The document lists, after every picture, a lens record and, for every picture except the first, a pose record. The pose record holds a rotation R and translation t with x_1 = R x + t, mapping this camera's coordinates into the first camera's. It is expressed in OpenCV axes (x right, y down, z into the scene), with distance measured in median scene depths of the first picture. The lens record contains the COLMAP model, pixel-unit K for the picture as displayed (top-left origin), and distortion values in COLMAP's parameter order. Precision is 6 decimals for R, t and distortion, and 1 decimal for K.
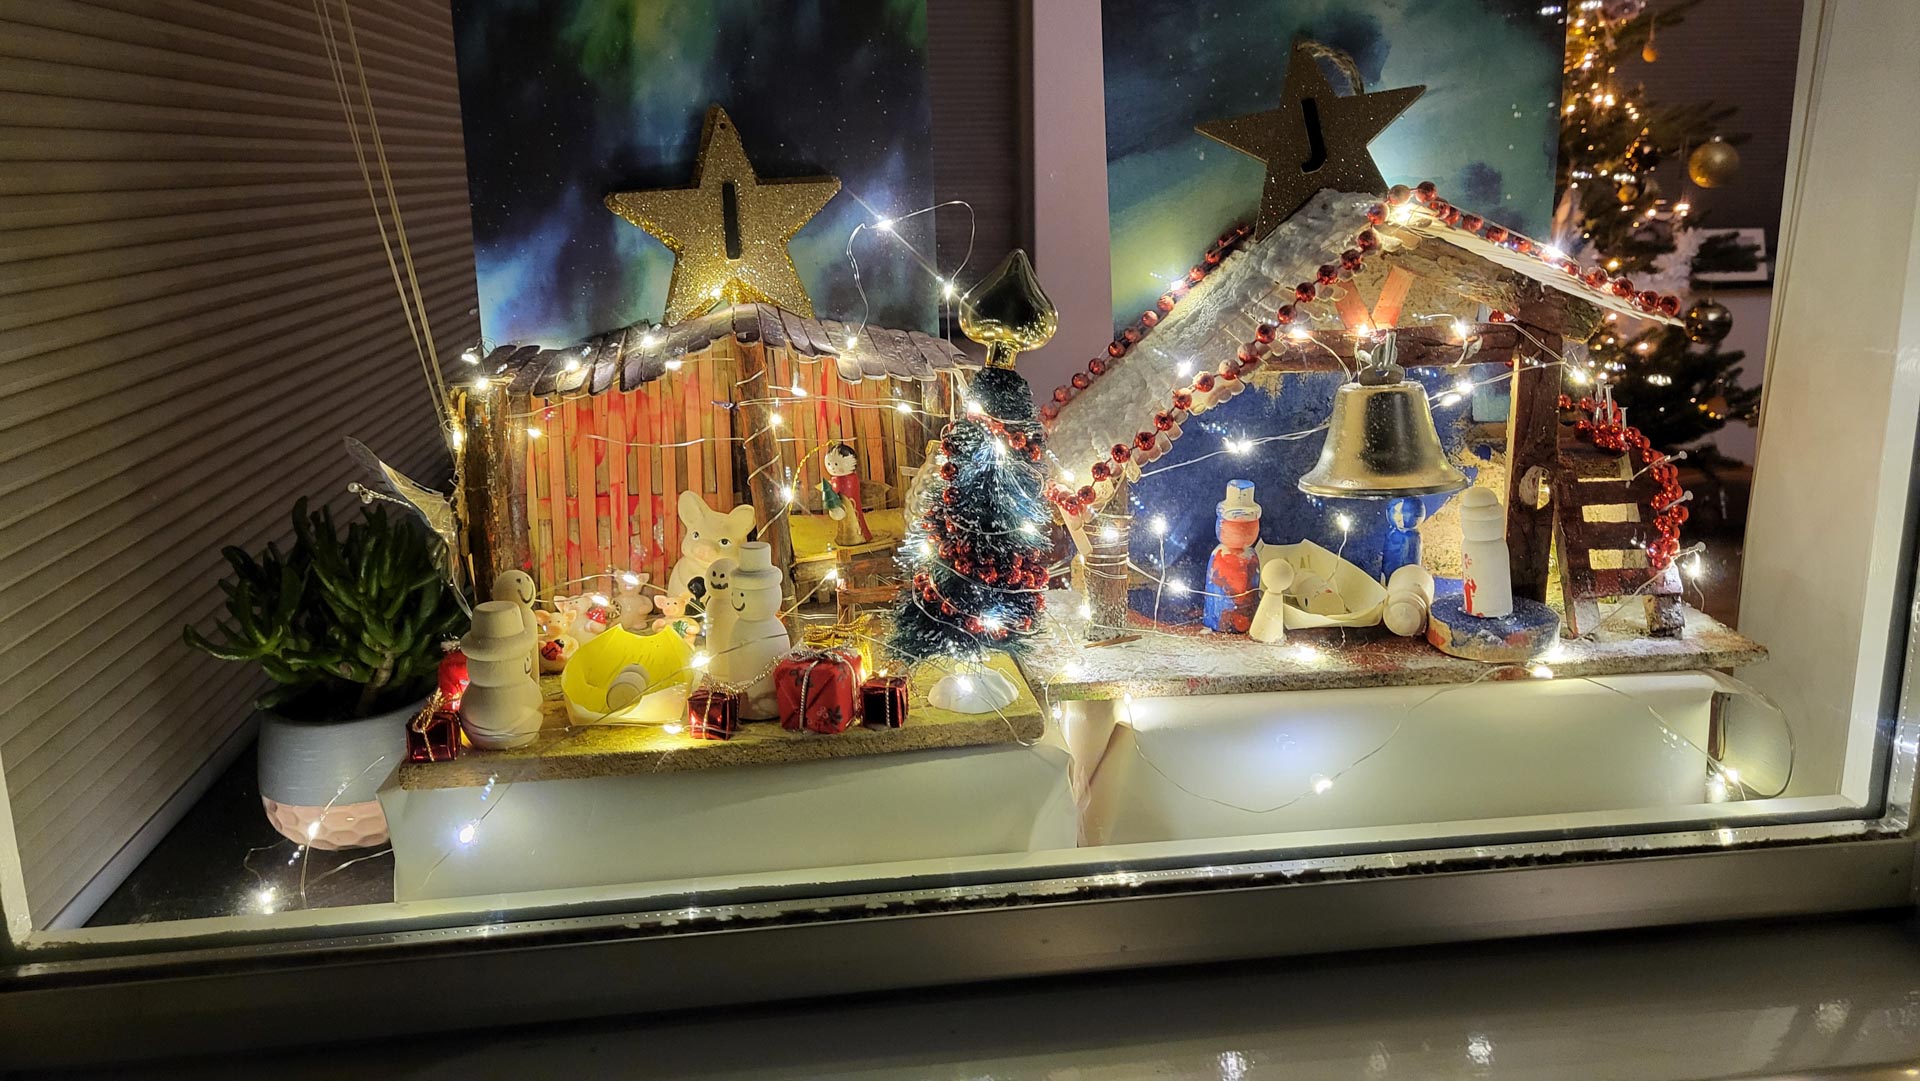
lens RADIAL K [[1521.4, 0, 963.2], [0, 1521.4, 531.5], [0, 0, 1]] dist [-0.000433, 0.000426]
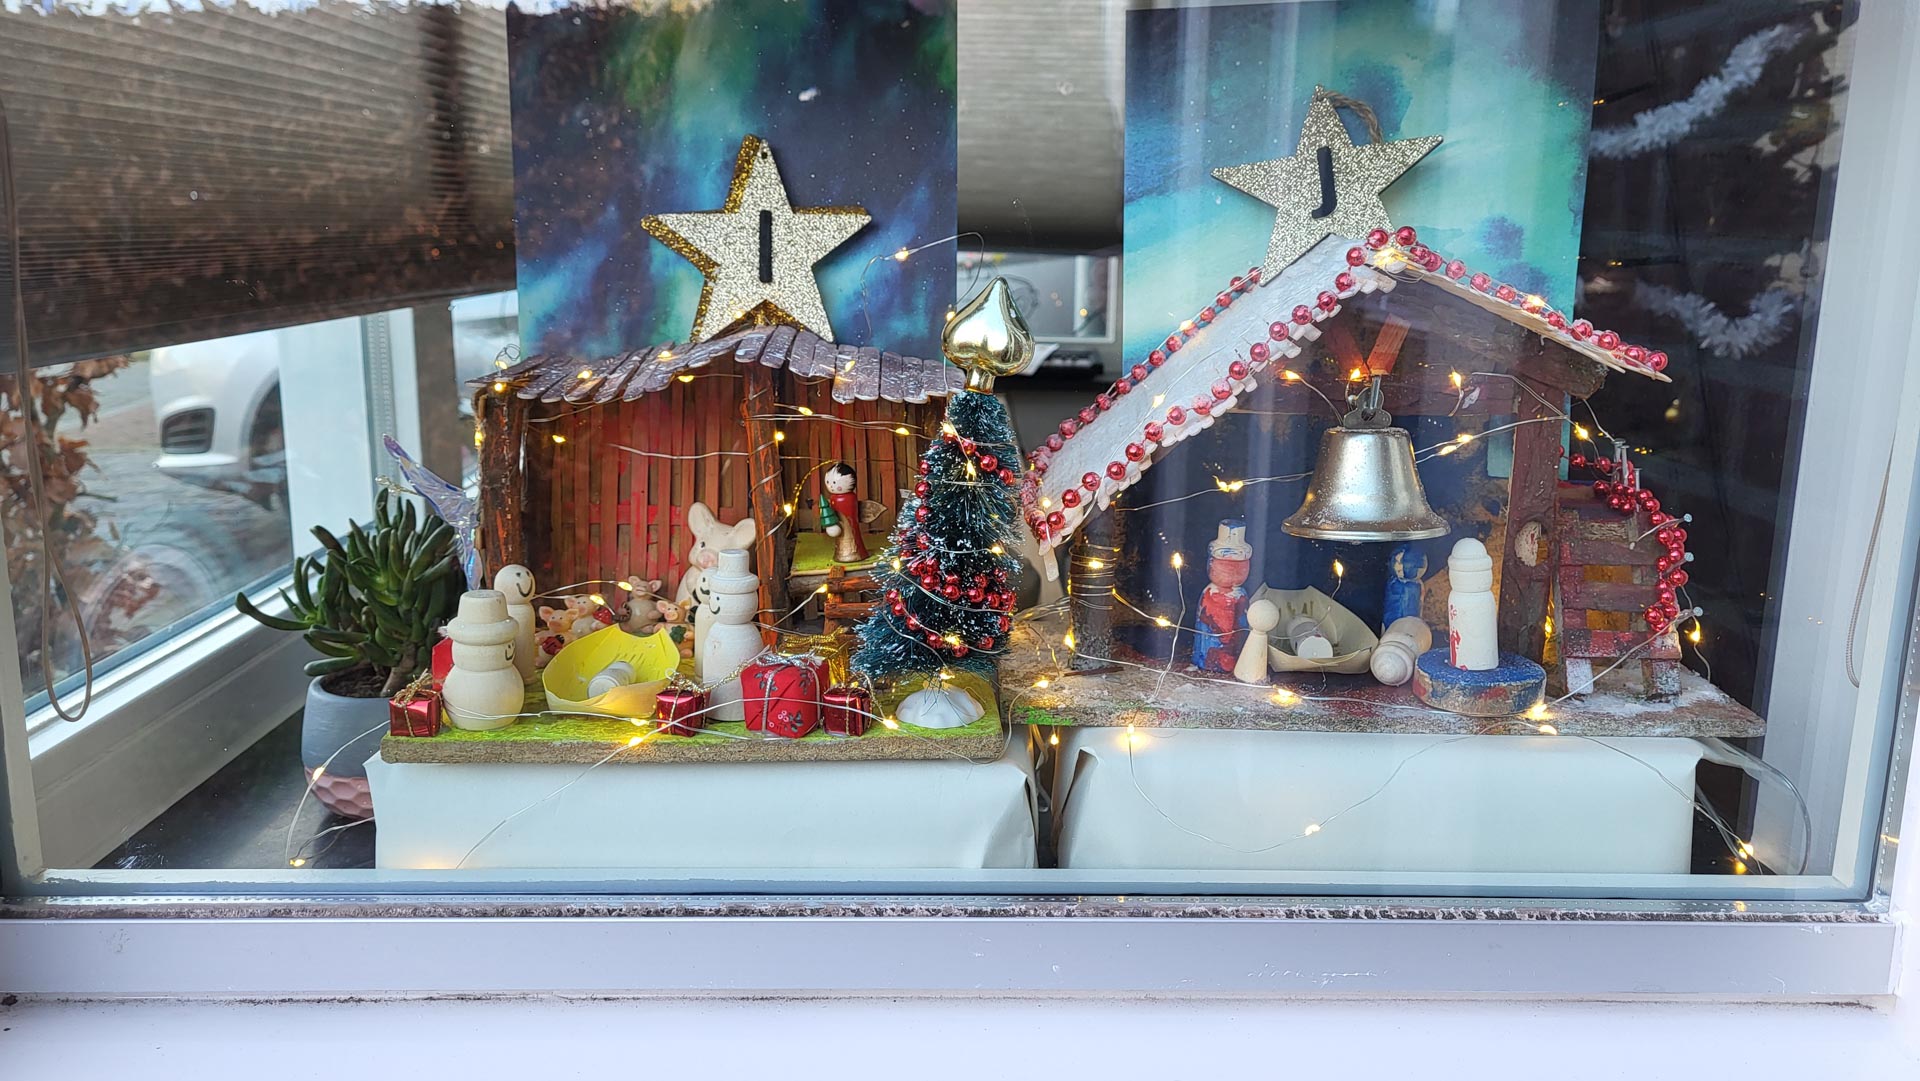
lens RADIAL K [[1521.4, 0, 963.2], [0, 1521.4, 531.5], [0, 0, 1]] dist [-0.000433, 0.000426]
pose [[0.994336, 0.055072, -0.090903, 0.097852], [-0.058389, 0.997707, -0.034236, 0.019120], [0.088809, 0.039350, 0.995271, -0.014345]]
